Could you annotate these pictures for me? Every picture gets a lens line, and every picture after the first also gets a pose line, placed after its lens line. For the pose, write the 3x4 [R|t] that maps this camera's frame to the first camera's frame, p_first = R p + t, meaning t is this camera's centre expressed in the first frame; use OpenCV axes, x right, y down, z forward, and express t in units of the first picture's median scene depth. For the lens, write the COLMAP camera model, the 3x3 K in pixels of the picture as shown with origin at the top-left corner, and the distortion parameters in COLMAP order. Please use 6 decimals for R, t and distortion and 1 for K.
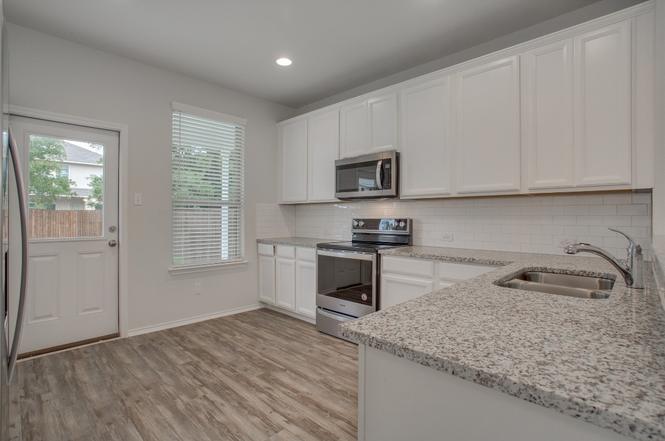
lens RADIAL K [[324.4, 0, 334.3], [0, 324.4, 218.3], [0, 0, 1]] dist [-0.052351, 0.023253]
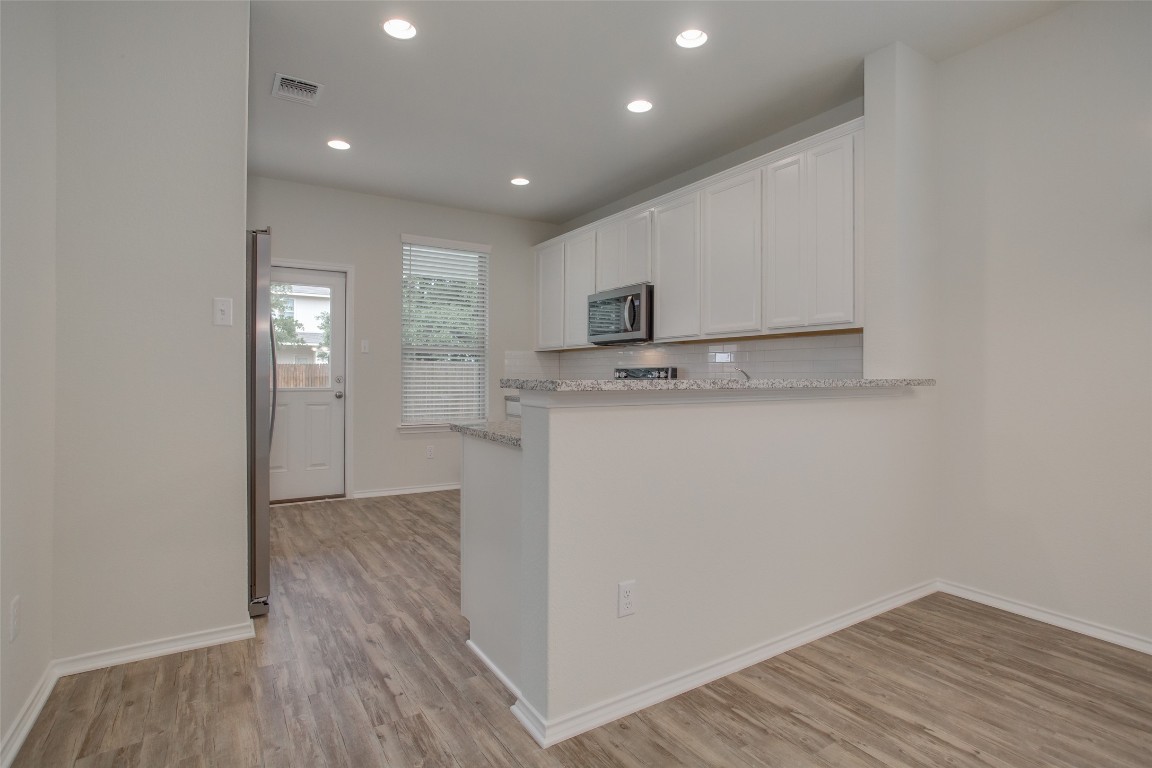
lens RADIAL K [[562.0, 0, 574.7], [0, 562.0, 376.5], [0, 0, 1]] dist [-0.052351, 0.023253]
pose [[0.973676, 0.000791, -0.227933, 0.333324], [-0.001376, 0.999996, -0.002409, 0.028784], [0.227931, 0.002659, 0.973674, -0.413038]]
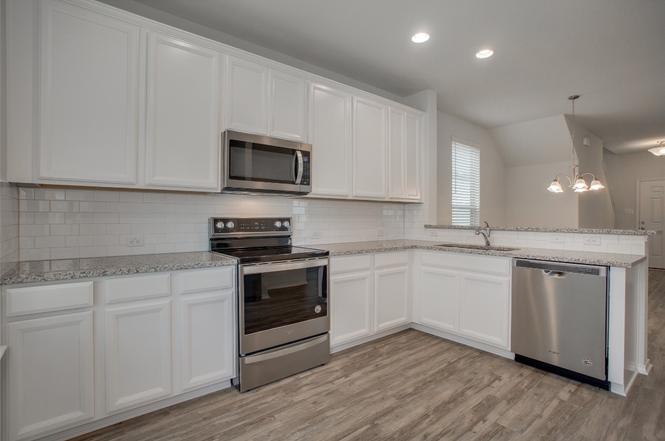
lens RADIAL K [[324.4, 0, 330.3], [0, 324.4, 217.4], [0, 0, 1]] dist [-0.052351, 0.023253]
pose [[0.119071, -0.003867, 0.992878, -0.706360], [-0.005185, 0.999976, 0.004516, -0.004341], [-0.992872, -0.005686, 0.119049, 0.805781]]
